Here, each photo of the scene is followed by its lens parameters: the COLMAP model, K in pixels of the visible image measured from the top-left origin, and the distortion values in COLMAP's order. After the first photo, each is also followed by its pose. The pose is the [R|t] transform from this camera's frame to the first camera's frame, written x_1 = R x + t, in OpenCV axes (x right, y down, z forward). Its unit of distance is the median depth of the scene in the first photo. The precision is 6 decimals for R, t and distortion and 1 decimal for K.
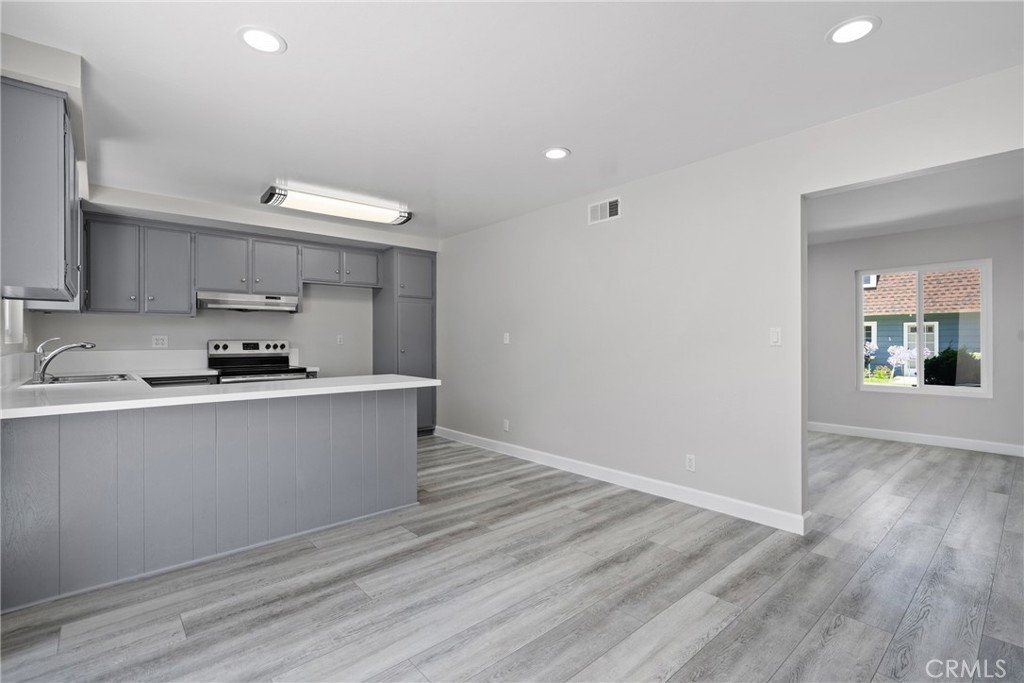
lens RADIAL K [[470.1, 0, 518.4], [0, 470.1, 340.1], [0, 0, 1]] dist [0.001059, 0.000545]
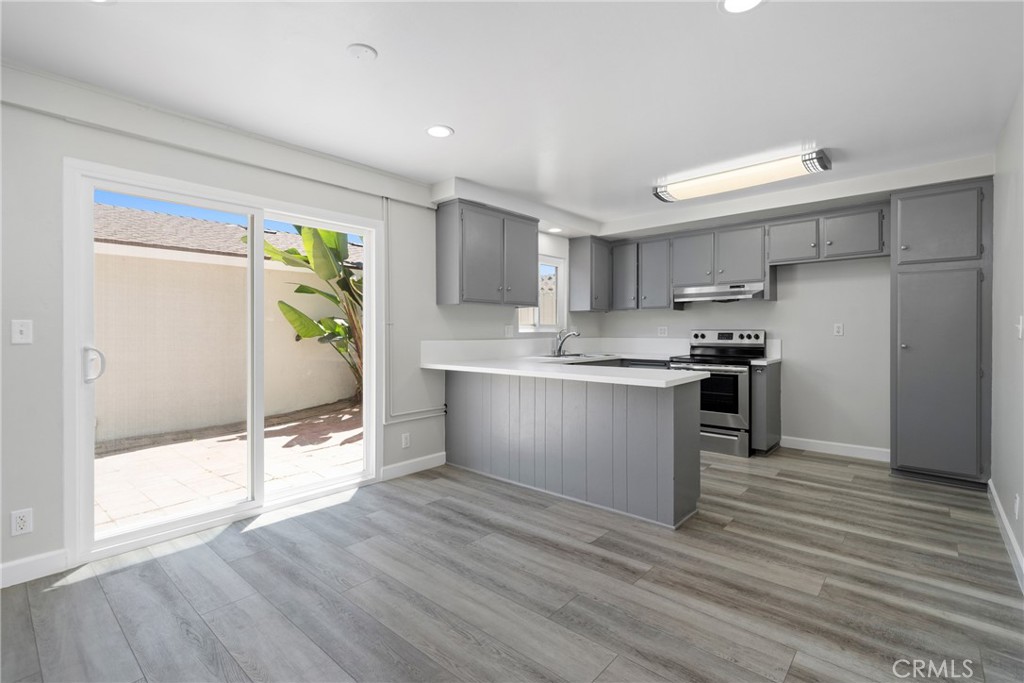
lens RADIAL K [[472.0, 0, 512.3], [0, 472.0, 333.6], [0, 0, 1]] dist [0.000385, 0.000245]
pose [[0.115158, 0.007893, -0.993316, 0.476857], [0.002240, 0.999964, 0.008206, -0.001986], [0.993345, -0.003170, 0.115137, 0.514313]]
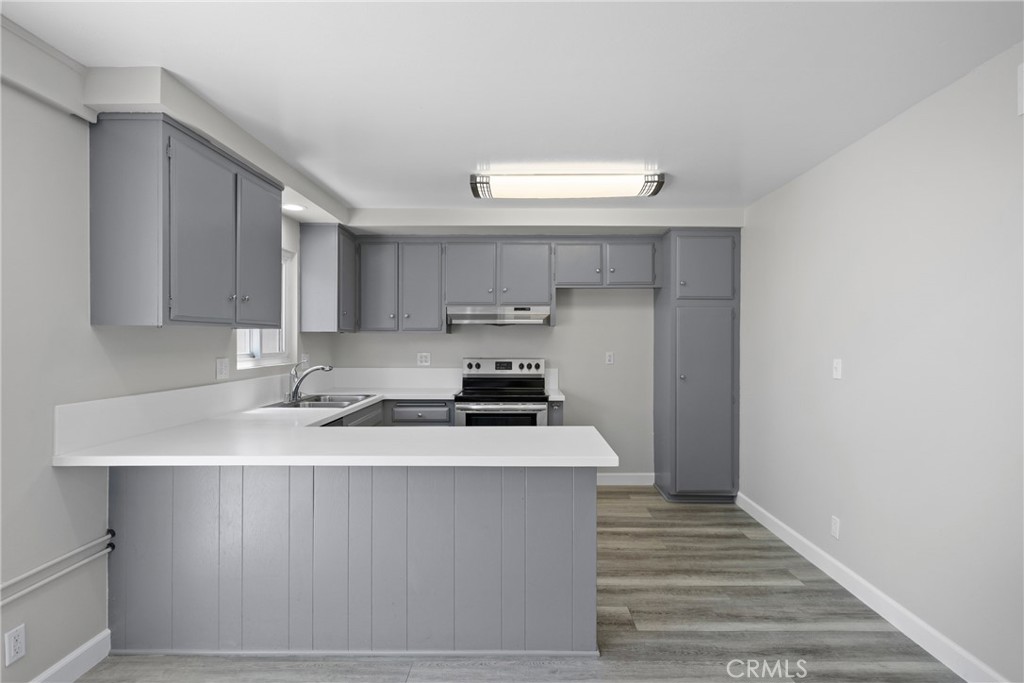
lens RADIAL K [[530.1, 0, 527.4], [0, 530.1, 340.5], [0, 0, 1]] dist [0.001540, 0.000683]
pose [[0.748294, 0.005032, -0.663348, 0.137669], [-0.004130, 0.999987, 0.002927, -0.044033], [0.663354, 0.000549, 0.748305, 0.359100]]
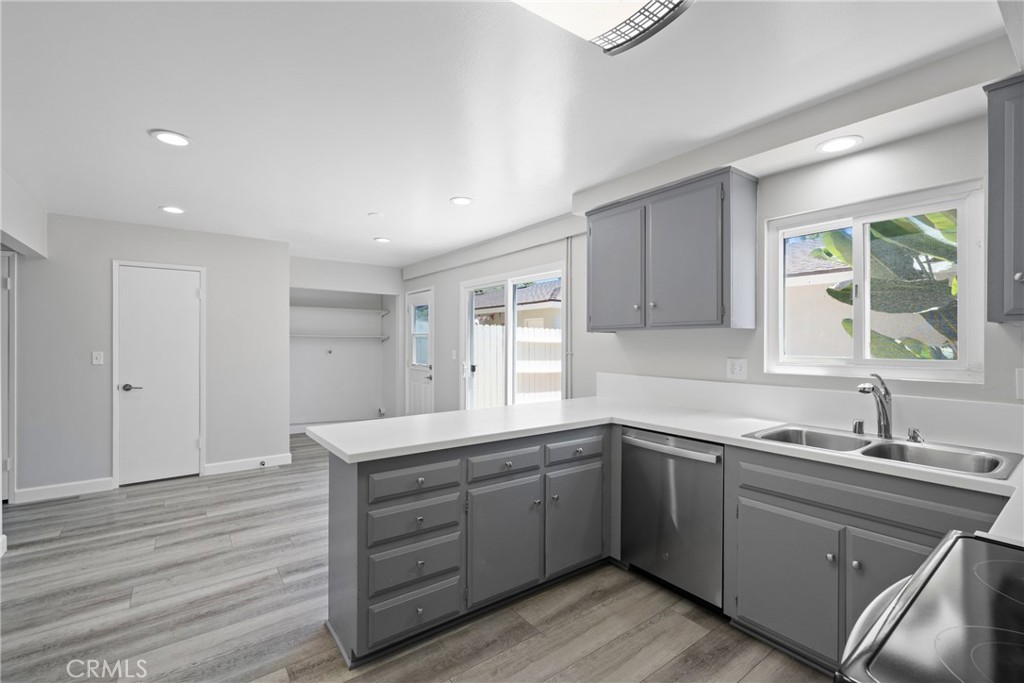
lens RADIAL K [[445.2, 0, 512.0], [0, 445.2, 341.5], [0, 0, 1]] dist [-0.001746, -0.000470]
pose [[-0.996032, 0.001331, 0.088985, -0.437092], [0.000893, 0.999987, -0.004960, -0.036054], [-0.088991, -0.004861, -0.996021, 1.325331]]
